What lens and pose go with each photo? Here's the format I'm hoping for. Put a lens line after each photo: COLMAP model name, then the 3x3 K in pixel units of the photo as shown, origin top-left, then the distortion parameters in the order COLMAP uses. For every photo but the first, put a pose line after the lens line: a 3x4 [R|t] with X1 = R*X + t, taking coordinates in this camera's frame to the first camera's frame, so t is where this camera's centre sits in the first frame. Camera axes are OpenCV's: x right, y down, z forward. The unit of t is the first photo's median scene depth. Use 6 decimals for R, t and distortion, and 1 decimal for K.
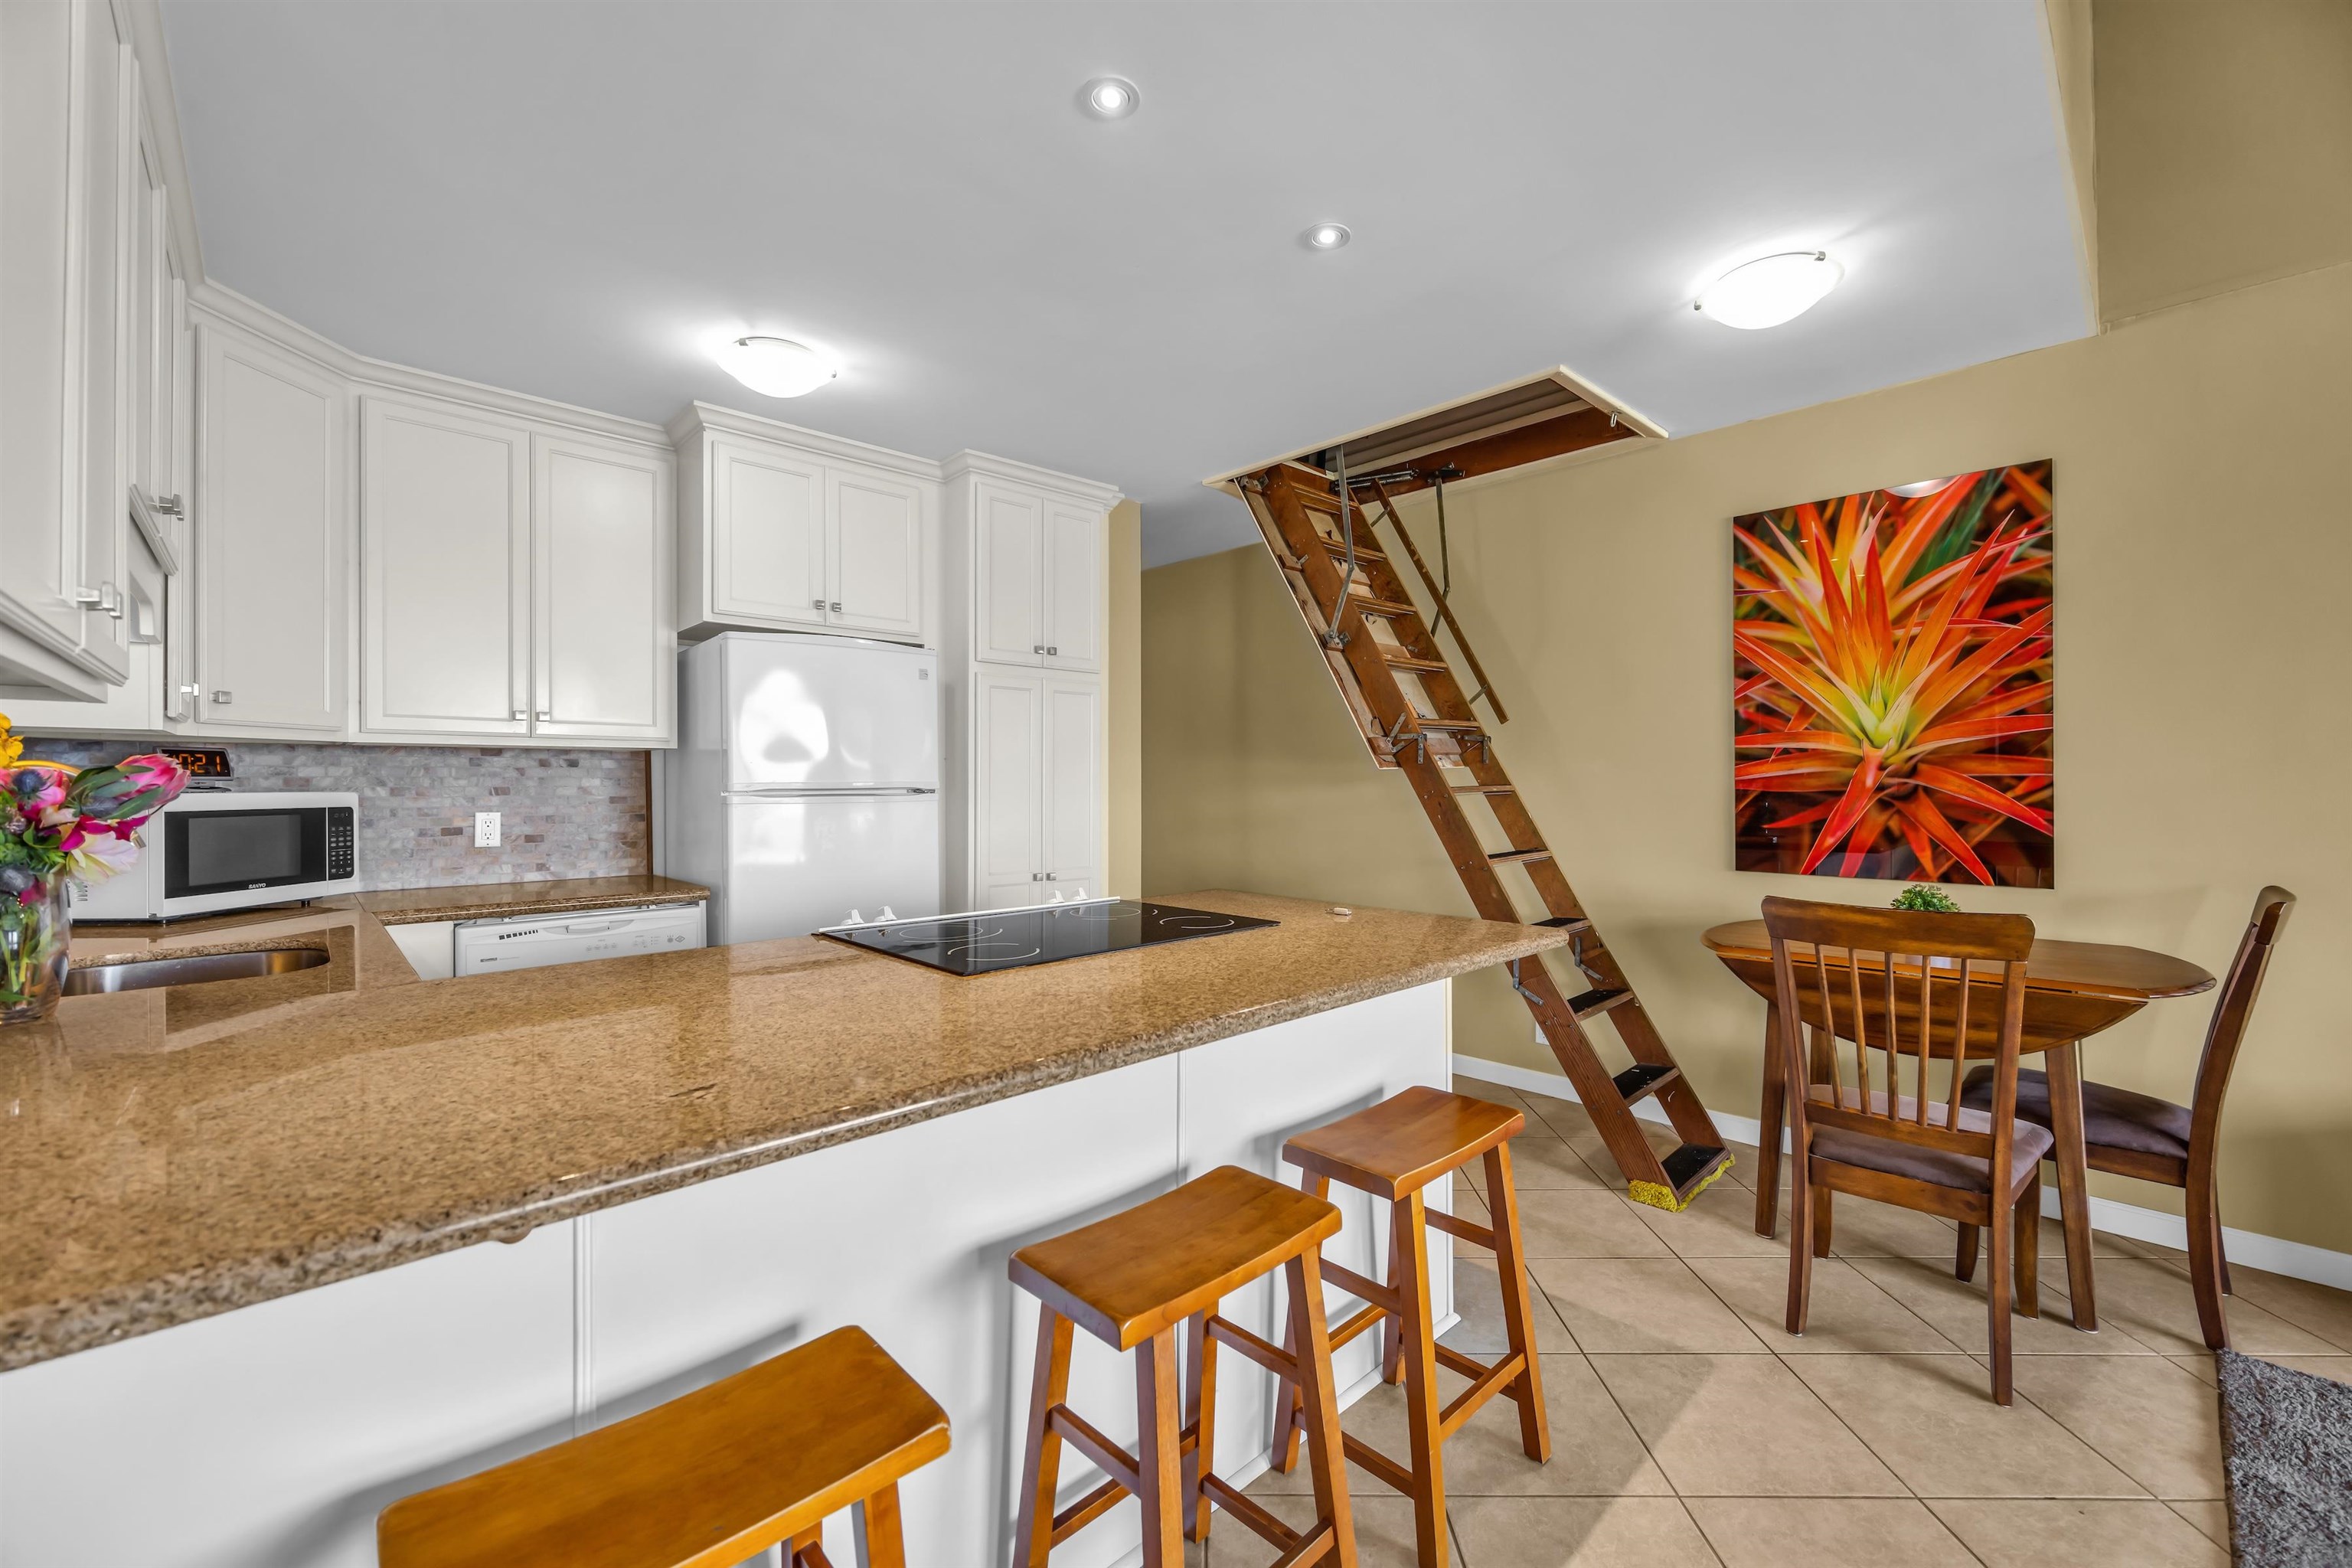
lens RADIAL K [[948.1, 0, 1195.5], [0, 948.1, 780.5], [0, 0, 1]] dist [-0.005379, -0.000123]
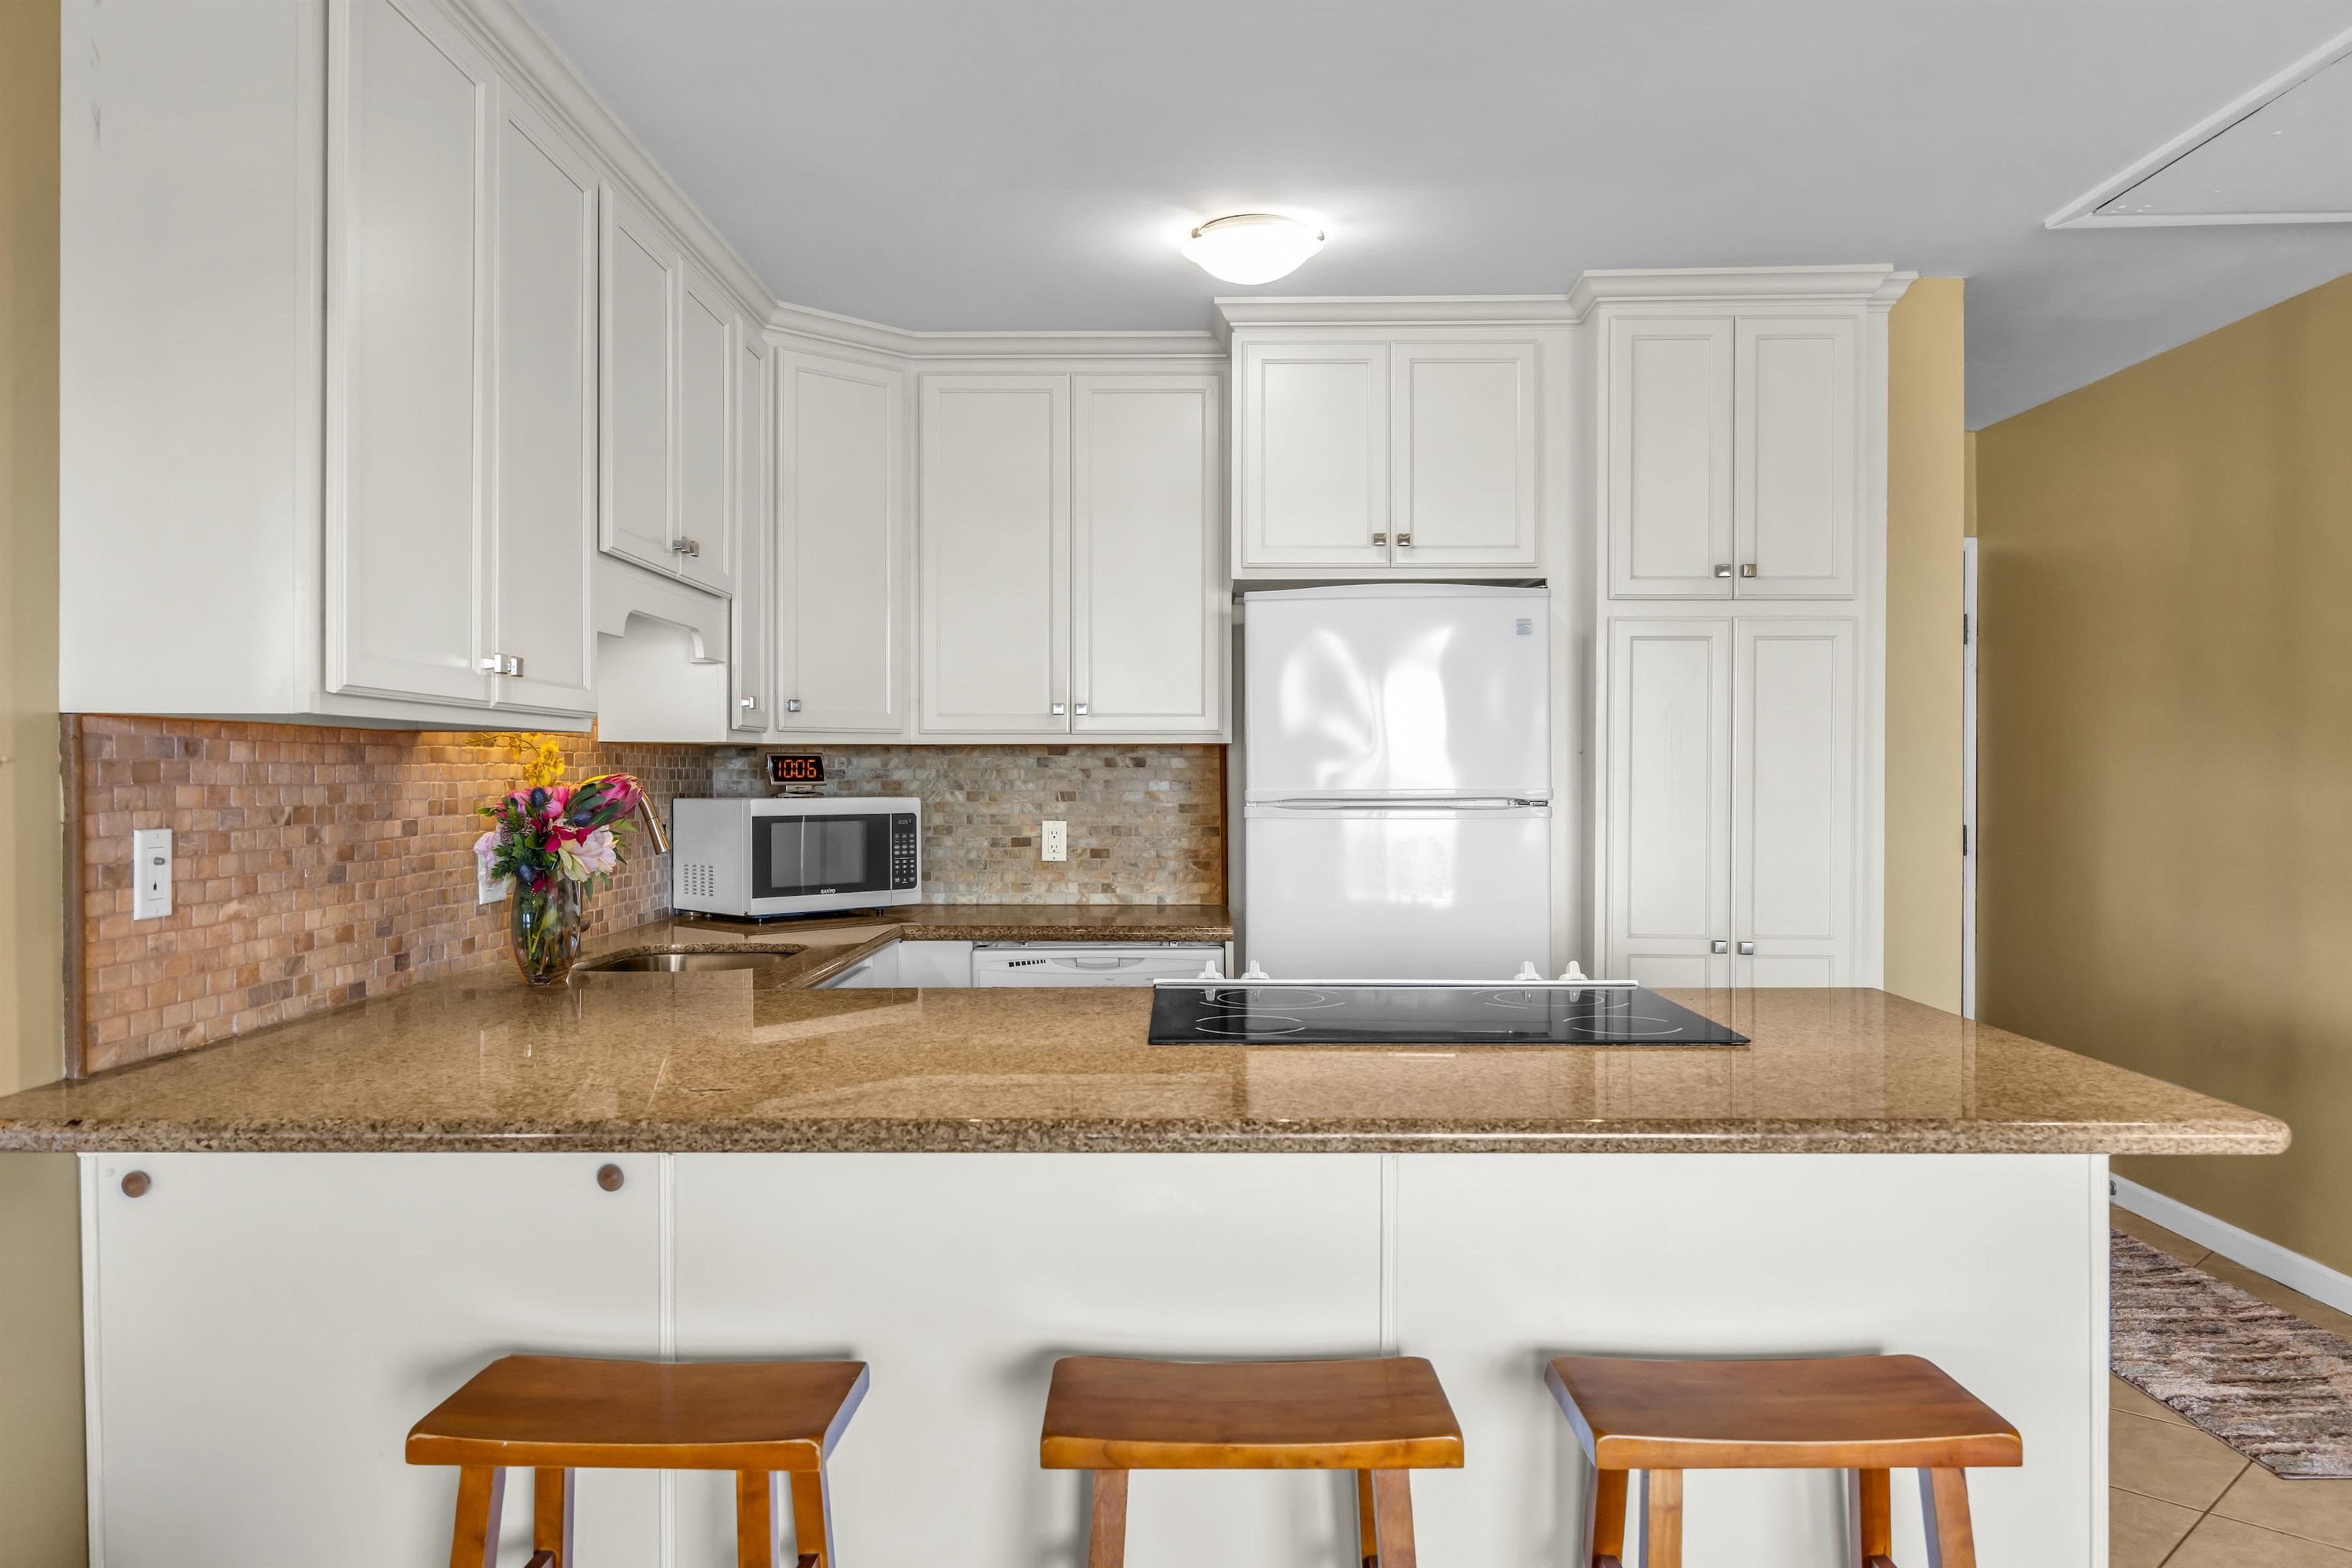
lens RADIAL K [[1679.1, 0, 1165.7], [0, 1679.1, 779.6], [0, 0, 1]] dist [0.001383, 0.012725]
pose [[0.708514, 0.006224, -0.705669, 0.478660], [0.001470, 0.999946, 0.010295, -0.023187], [0.705695, -0.008332, 0.708467, -0.010112]]
